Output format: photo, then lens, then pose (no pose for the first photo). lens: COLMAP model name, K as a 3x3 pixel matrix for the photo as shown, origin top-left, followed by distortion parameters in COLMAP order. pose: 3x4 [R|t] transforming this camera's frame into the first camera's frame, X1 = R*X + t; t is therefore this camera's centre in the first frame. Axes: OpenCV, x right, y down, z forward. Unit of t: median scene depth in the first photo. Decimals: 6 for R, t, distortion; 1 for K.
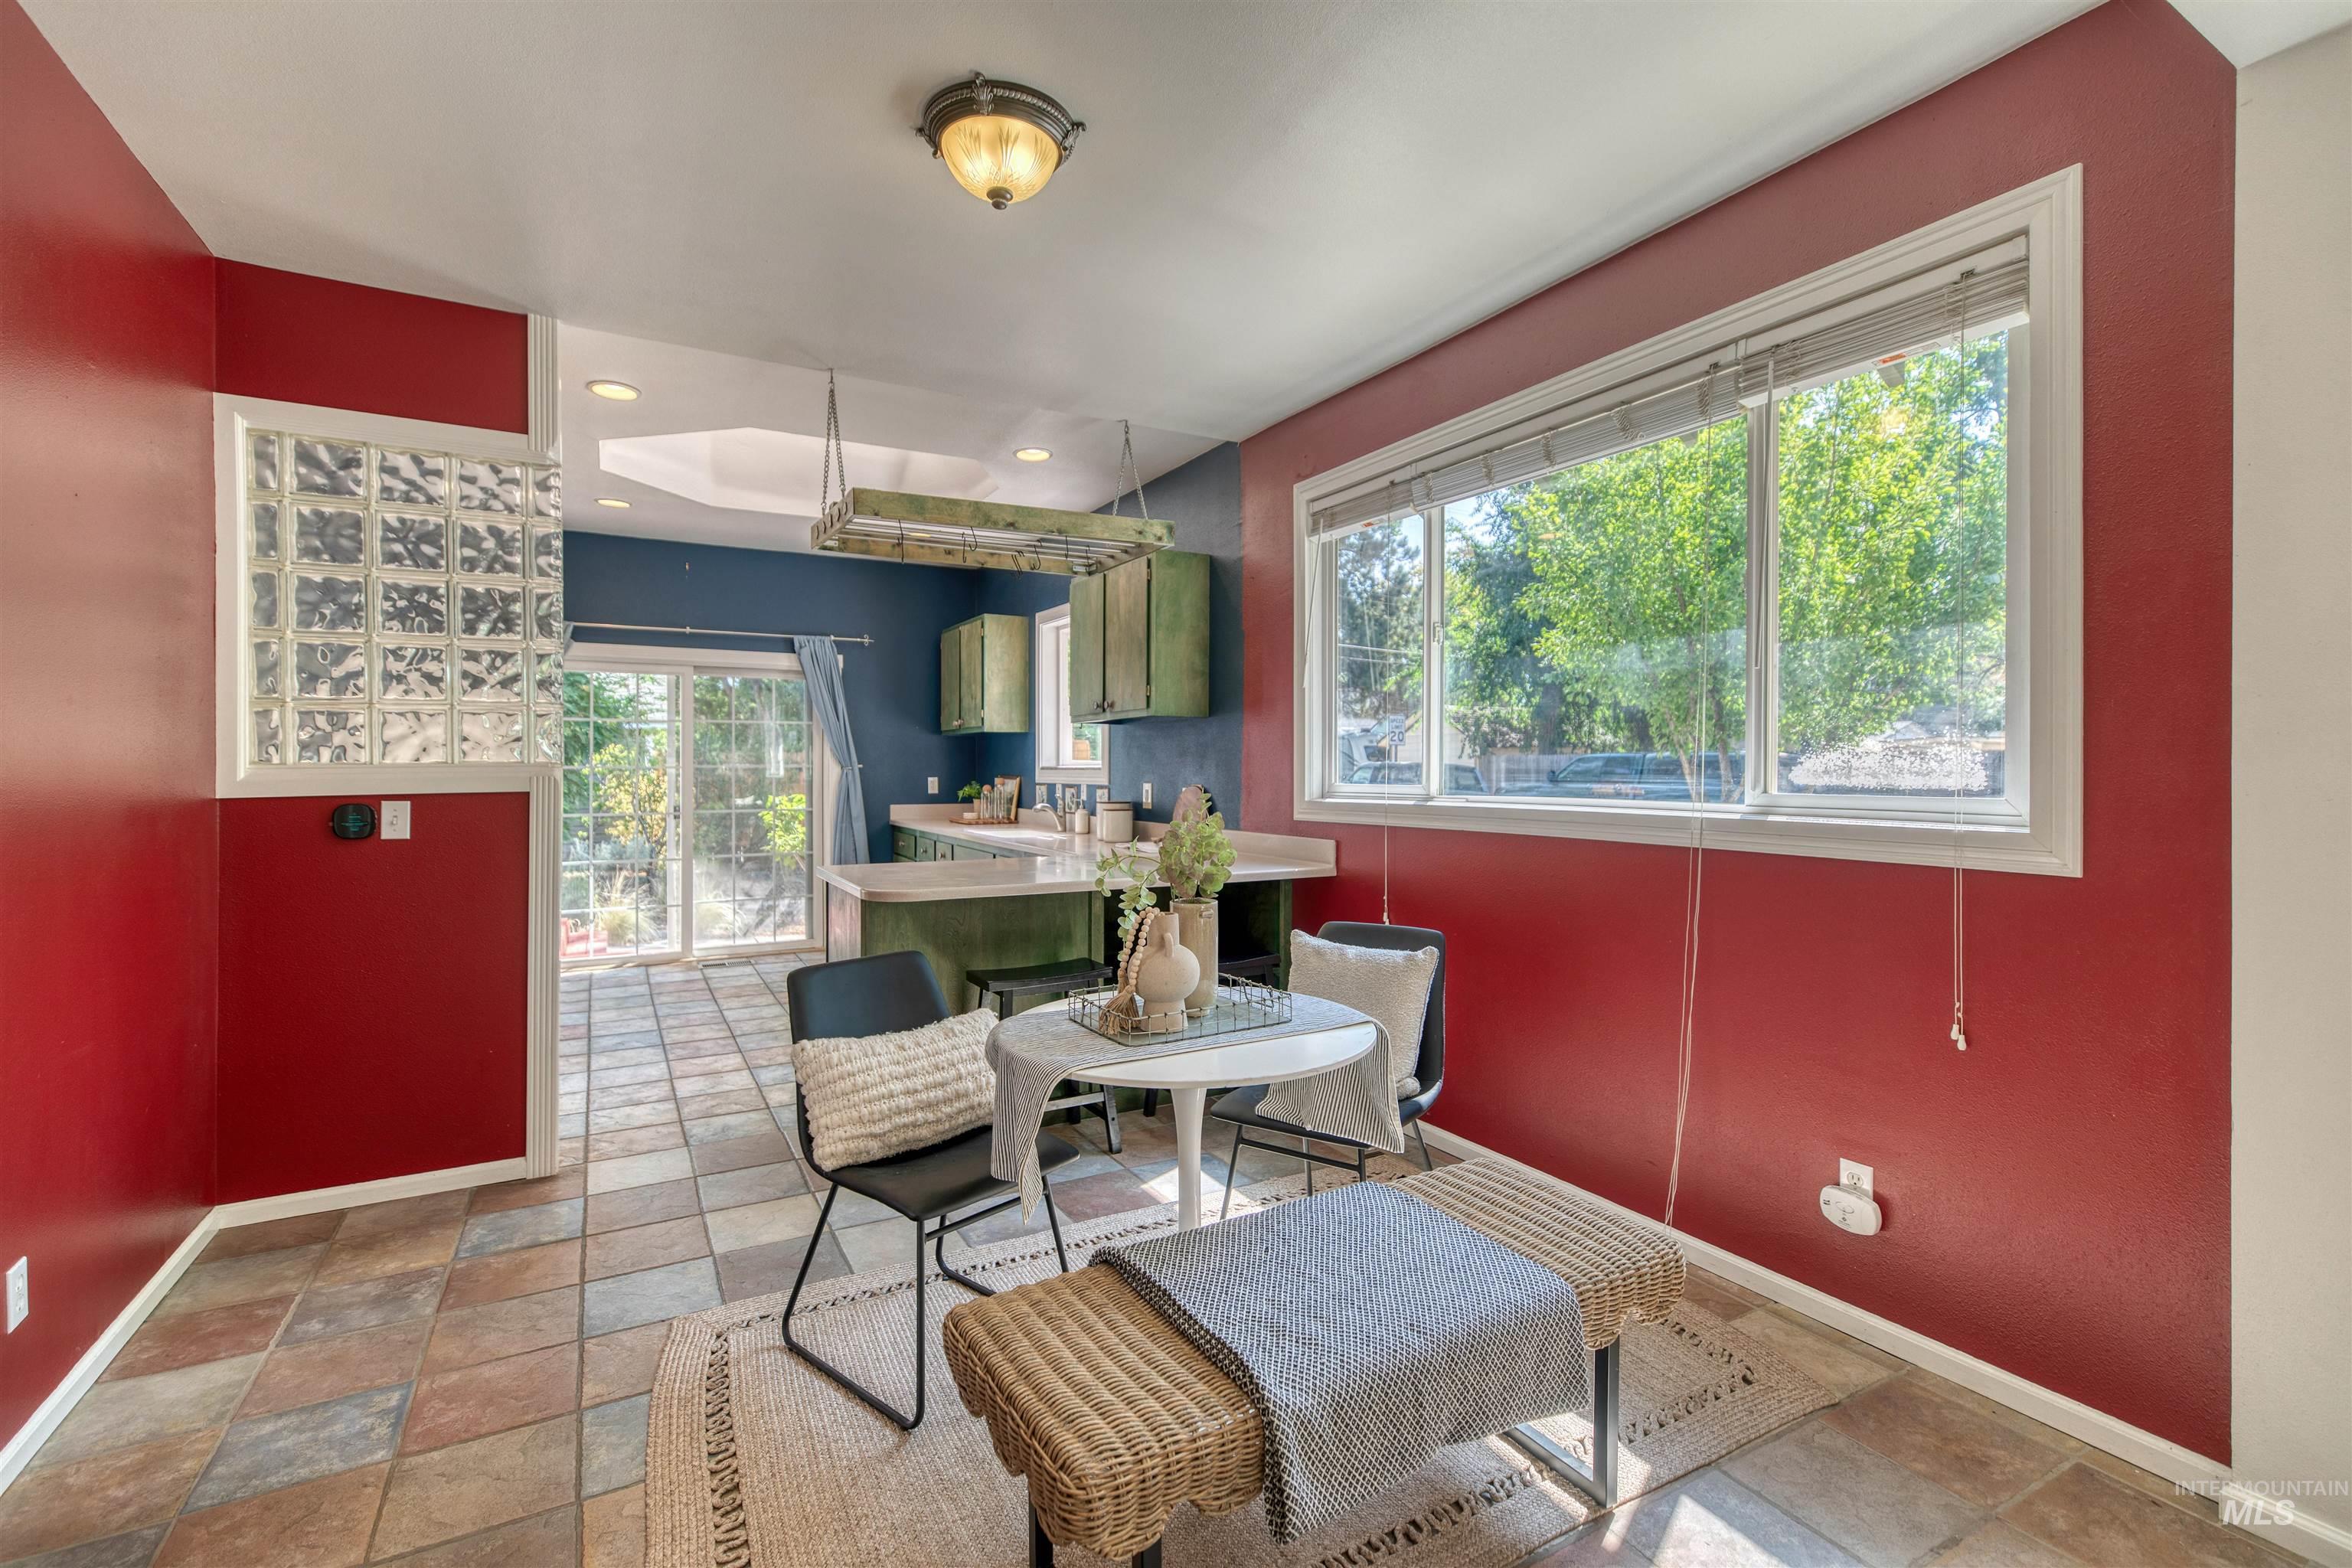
lens RADIAL K [[1056.0, 0, 1177.4], [0, 1056.0, 767.0], [0, 0, 1]] dist [0.003623, 0.000103]
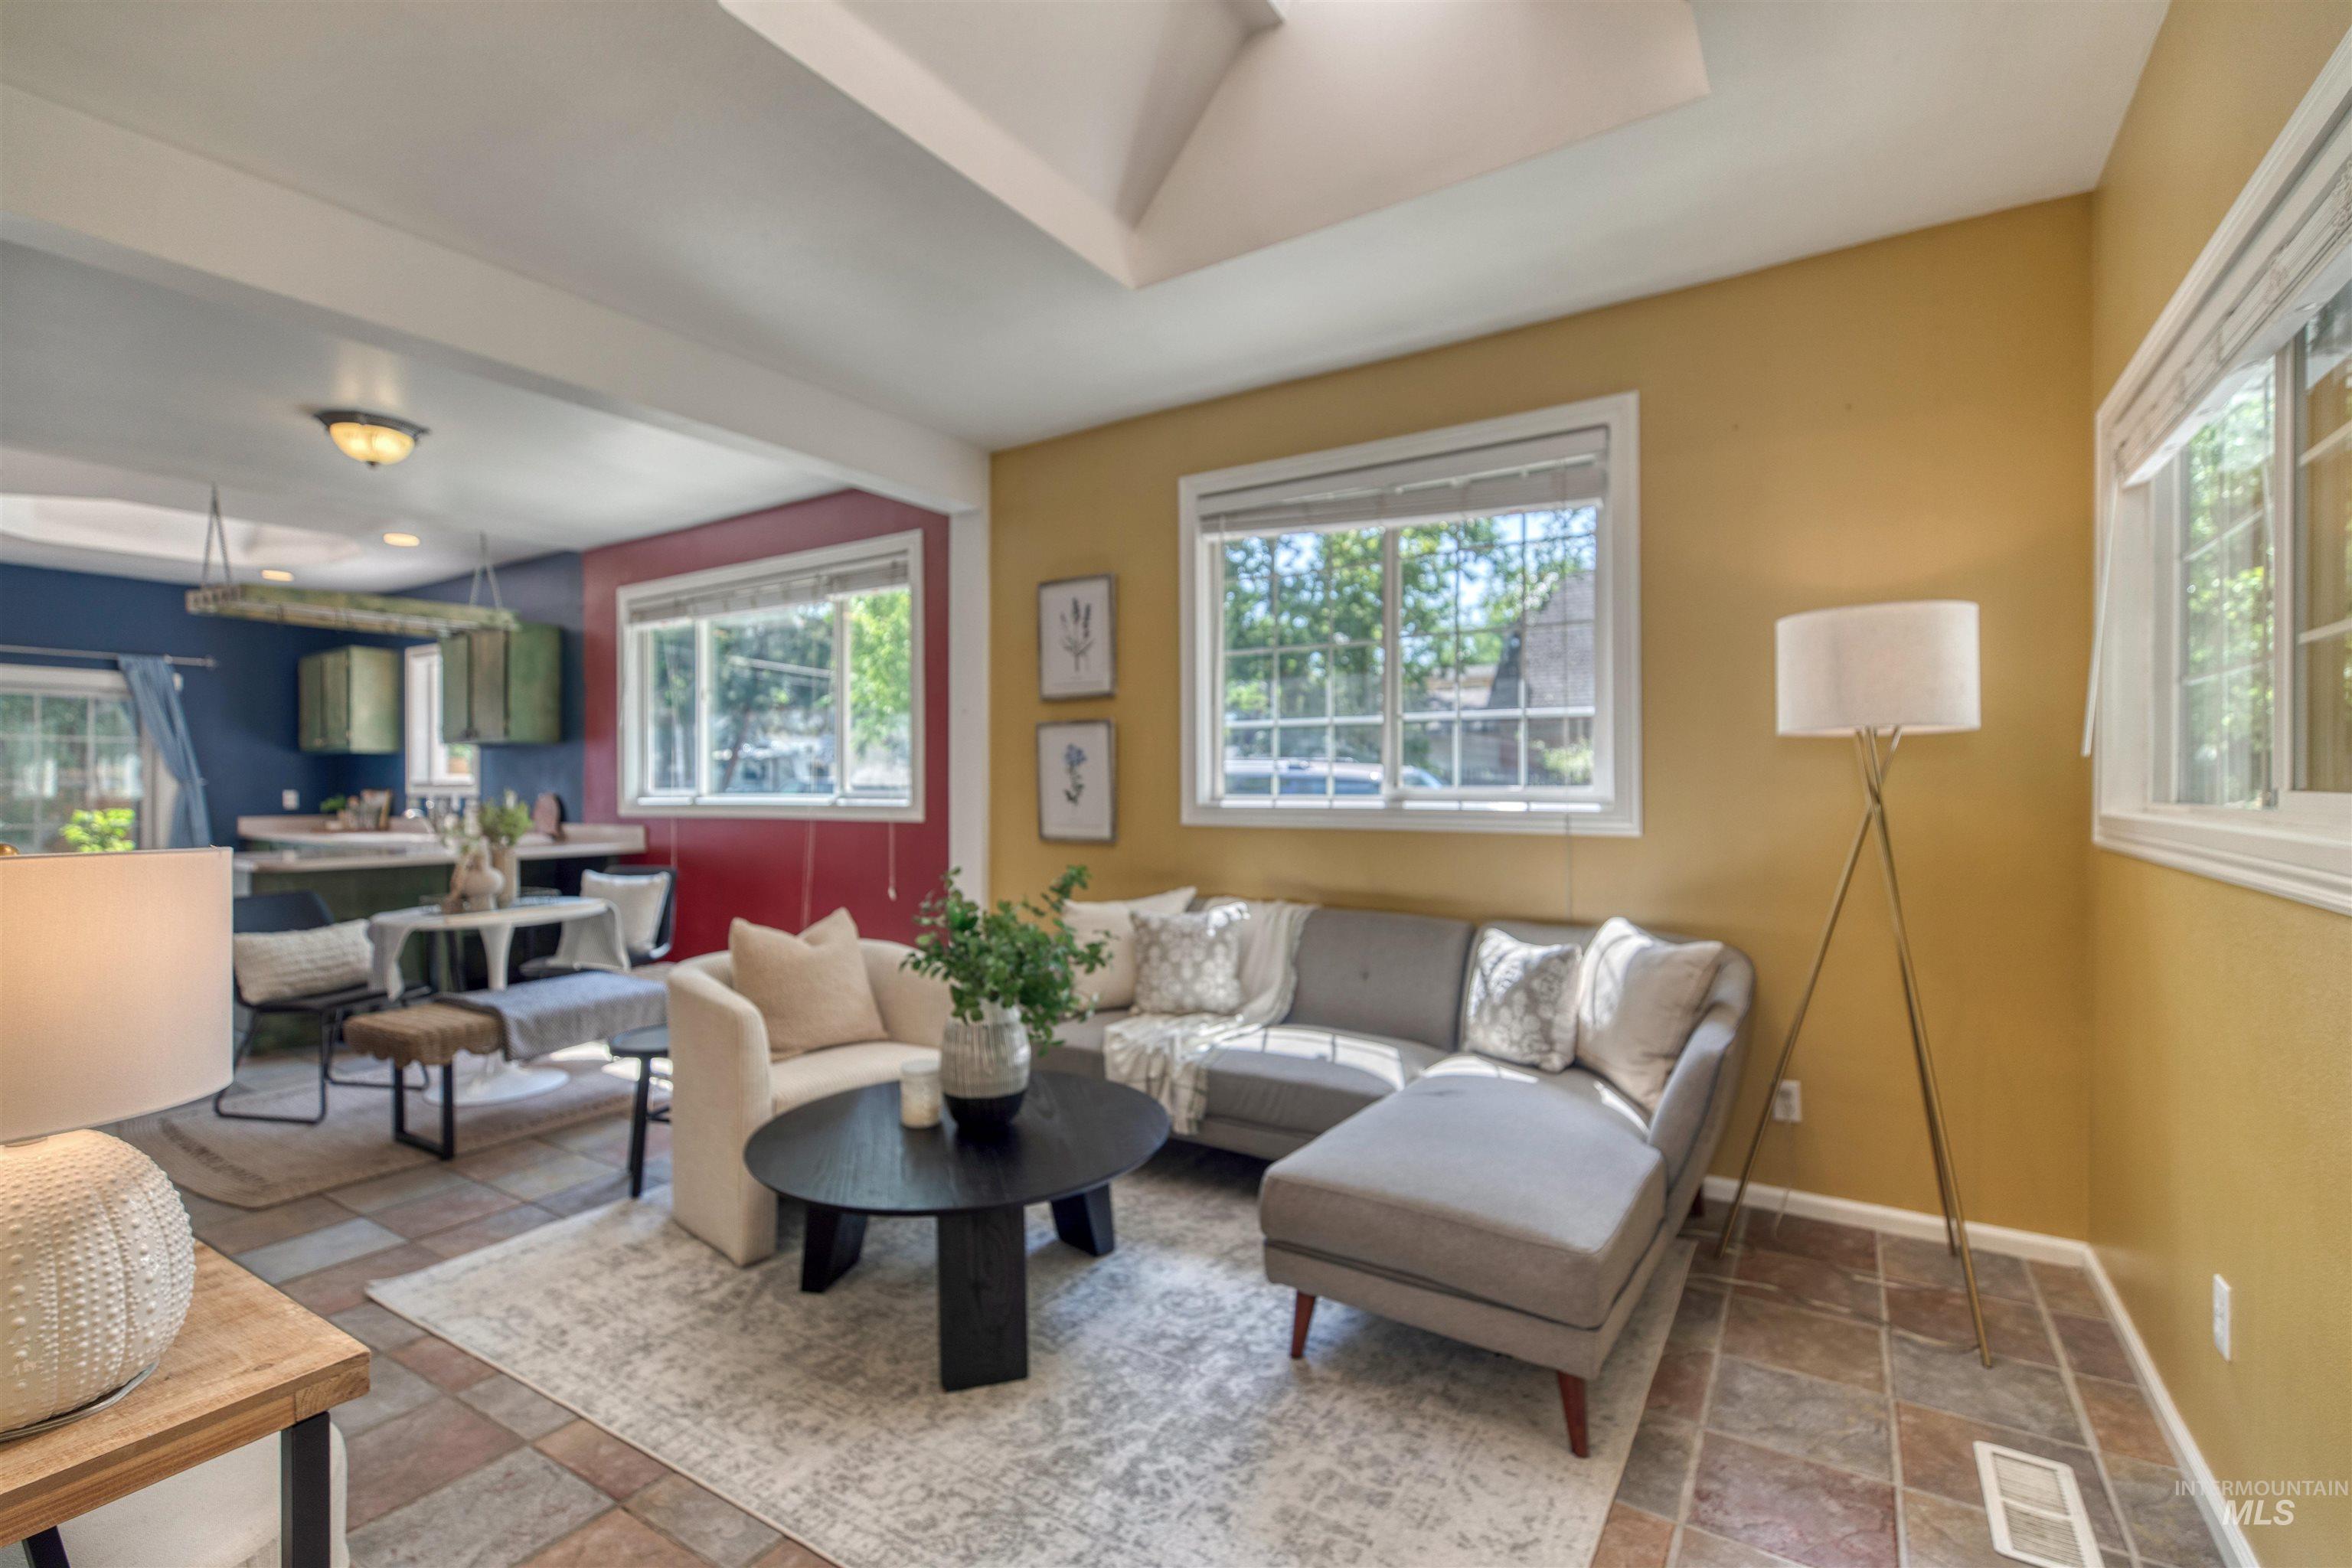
lens RADIAL K [[1048.7, 0, 1174.0], [0, 1048.7, 782.9], [0, 0, 1]] dist [0.002052, 0.000223]
pose [[0.881622, -0.002943, 0.471947, 0.088160], [0.004310, 0.999989, -0.001815, 0.009378], [-0.471937, 0.003634, 0.881625, -0.567750]]
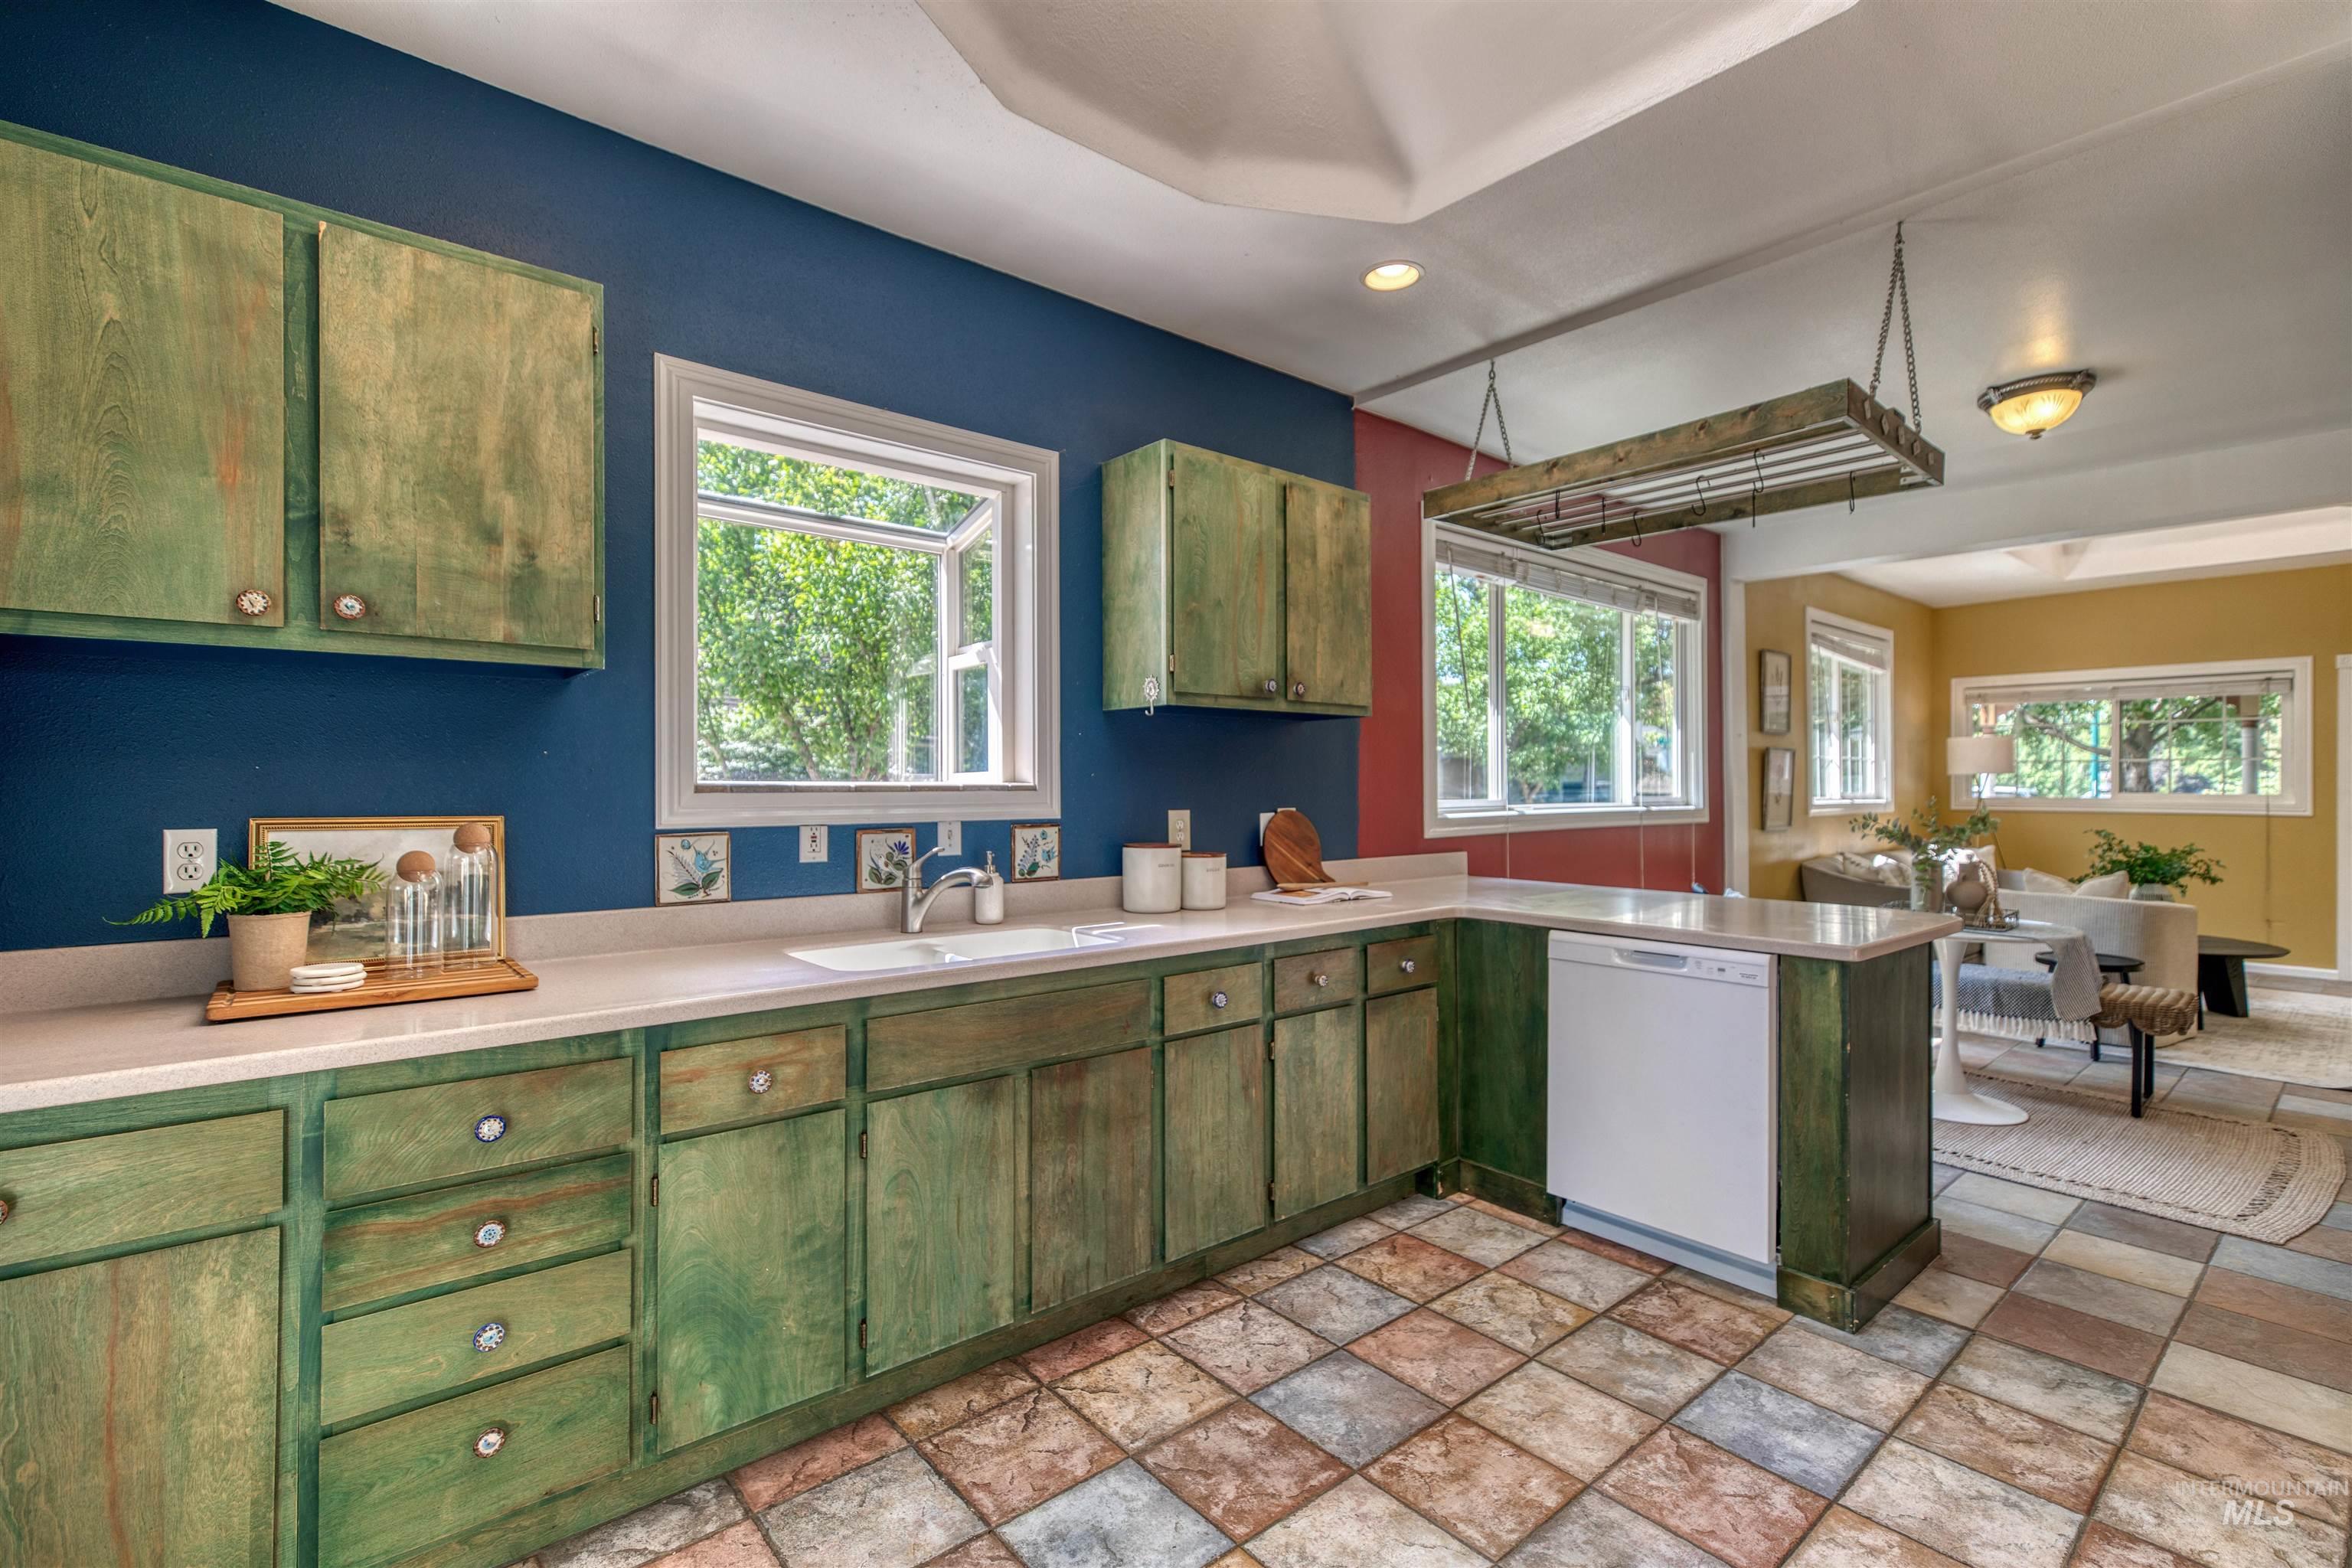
lens RADIAL K [[1048.7, 0, 1174.0], [0, 1048.7, 782.9], [0, 0, 1]] dist [0.002052, 0.000223]
pose [[-0.193607, 0.001383, 0.981078, -0.698597], [-0.000205, 0.999999, -0.001450, -0.000490], [-0.981079, -0.000482, -0.193606, 1.223145]]
